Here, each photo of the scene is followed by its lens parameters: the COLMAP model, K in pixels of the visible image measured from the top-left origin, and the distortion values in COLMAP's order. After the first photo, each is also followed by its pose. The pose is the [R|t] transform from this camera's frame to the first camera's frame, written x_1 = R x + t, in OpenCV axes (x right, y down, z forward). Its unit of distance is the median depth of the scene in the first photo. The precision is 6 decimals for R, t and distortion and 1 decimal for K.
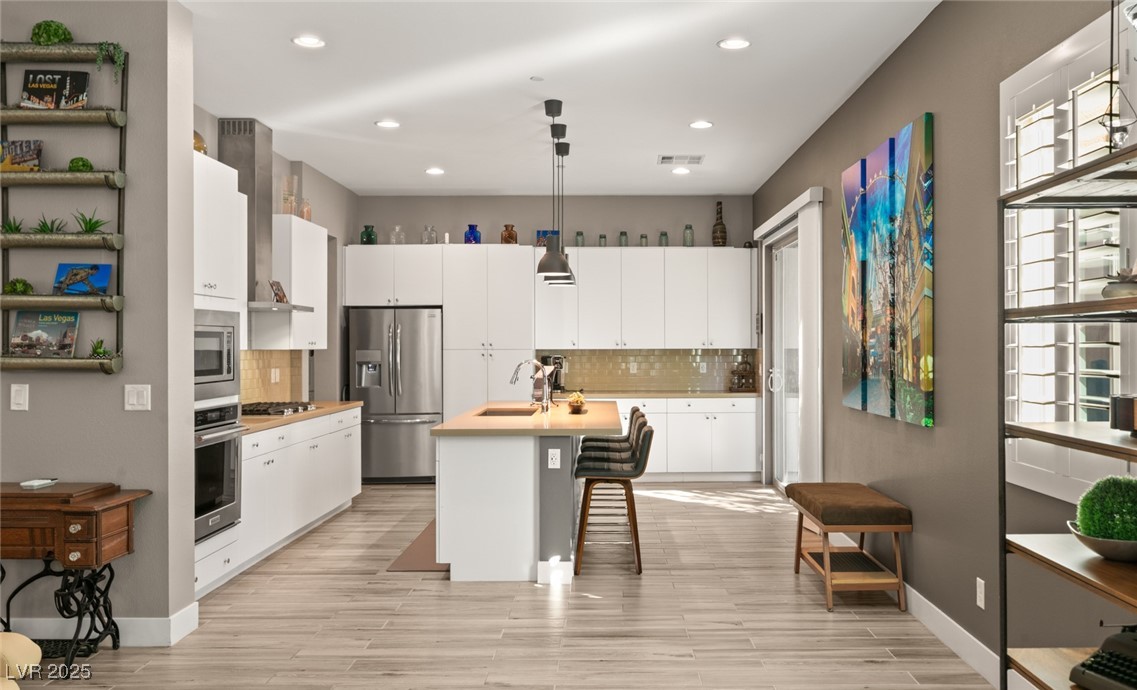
lens RADIAL K [[921.0, 0, 611.6], [0, 921.0, 342.0], [0, 0, 1]] dist [-0.000782, -0.004845]
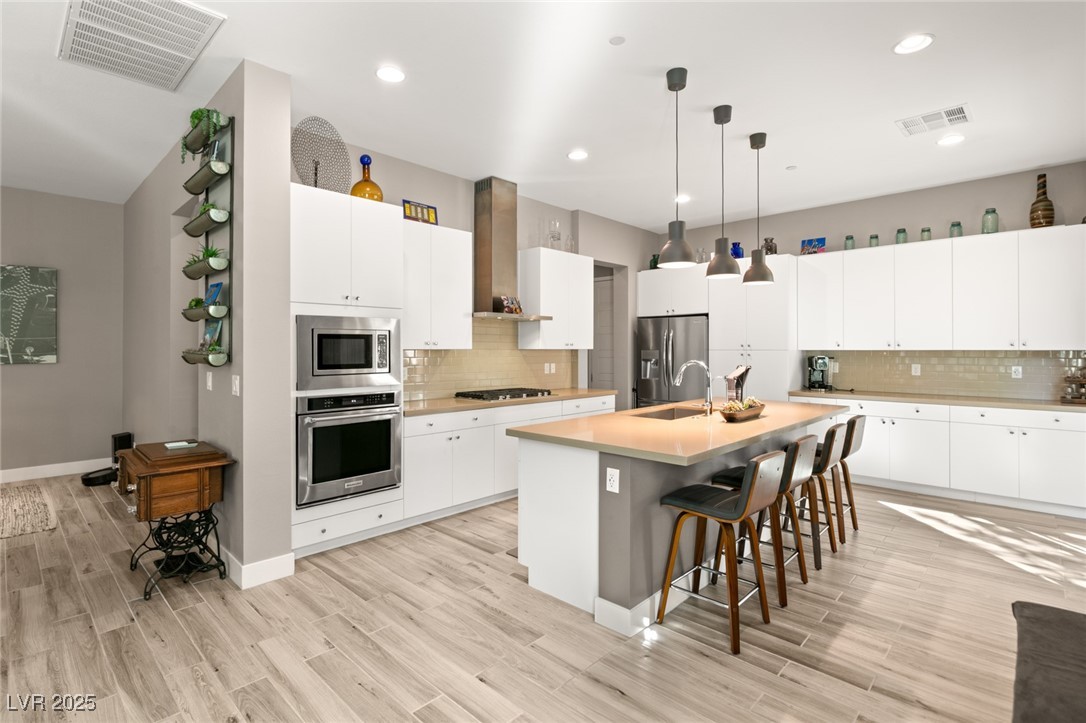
lens RADIAL K [[518.6, 0, 519.3], [0, 518.6, 349.4], [0, 0, 1]] dist [-0.000847, -0.000347]
pose [[0.706971, 0.003179, -0.707235, 0.158537], [0.001863, 0.999978, 0.006357, 0.003795], [0.707240, -0.005812, 0.706950, 0.459586]]
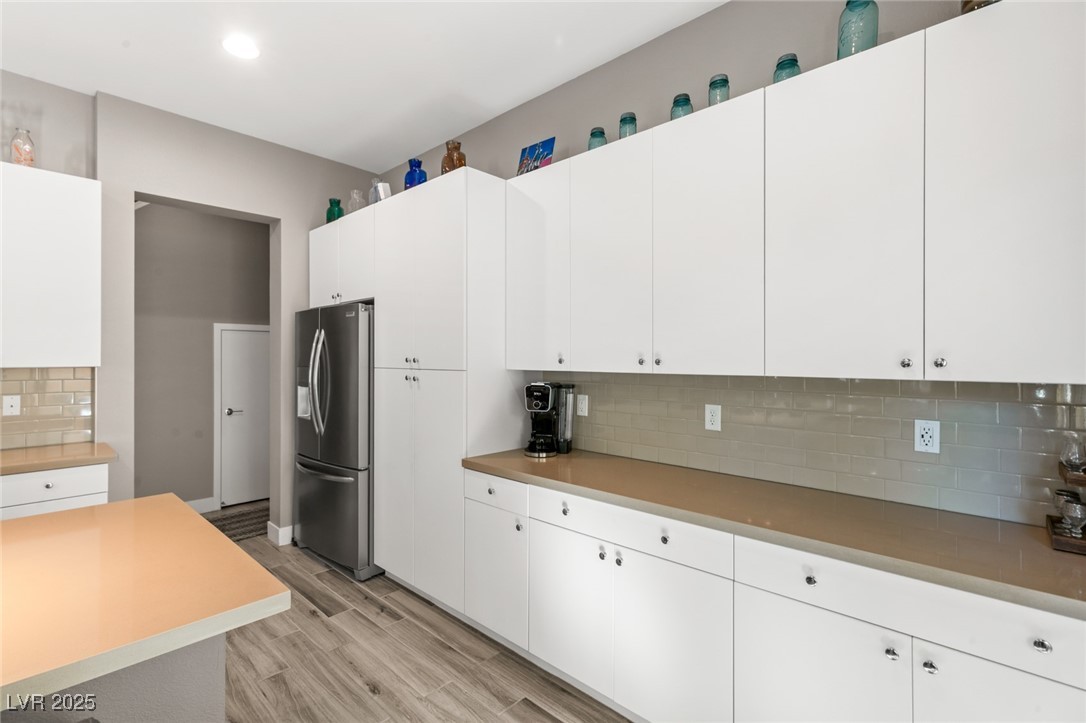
lens RADIAL K [[488.8, 0, 525.9], [0, 488.8, 360.8], [0, 0, 1]] dist [0.001366, -0.000297]
pose [[0.724725, 0.008639, -0.688984, 0.162386], [-0.006528, 0.999963, 0.005672, 0.001607], [0.689007, 0.000388, 0.724754, 1.093800]]
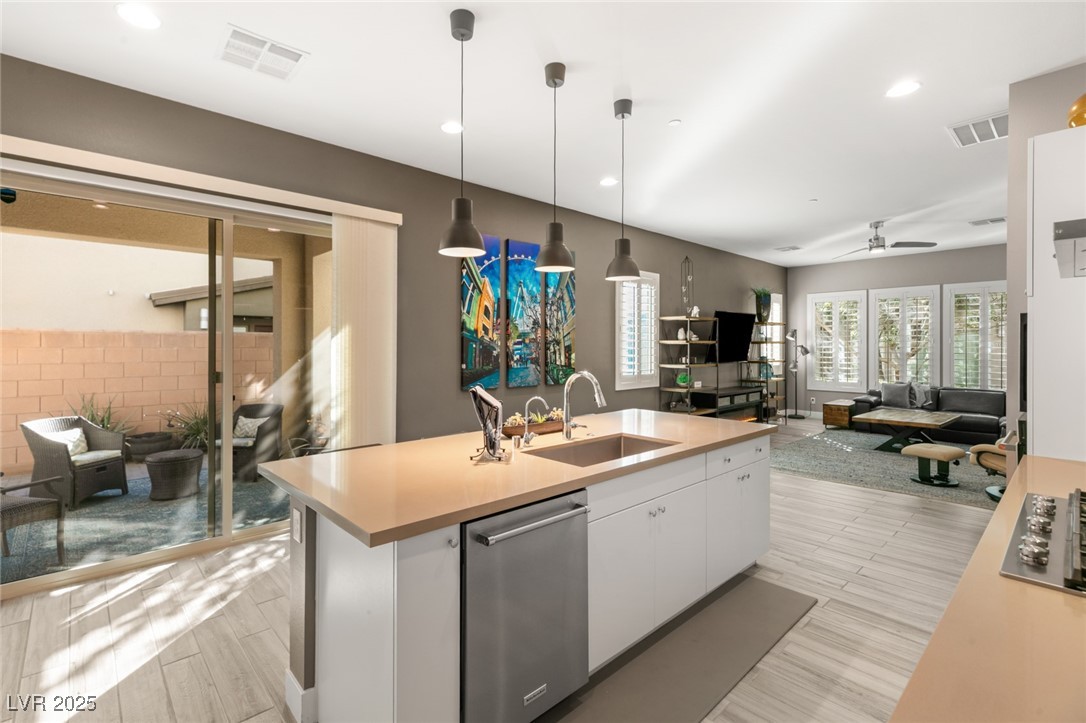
lens RADIAL K [[488.8, 0, 517.9], [0, 488.8, 349.0], [0, 0, 1]] dist [0.001366, -0.000297]
pose [[-0.655521, -0.001611, 0.755176, -0.329228], [-0.002352, 0.999997, 0.000092, 0.003187], [-0.755174, -0.001716, -0.655523, 1.220509]]
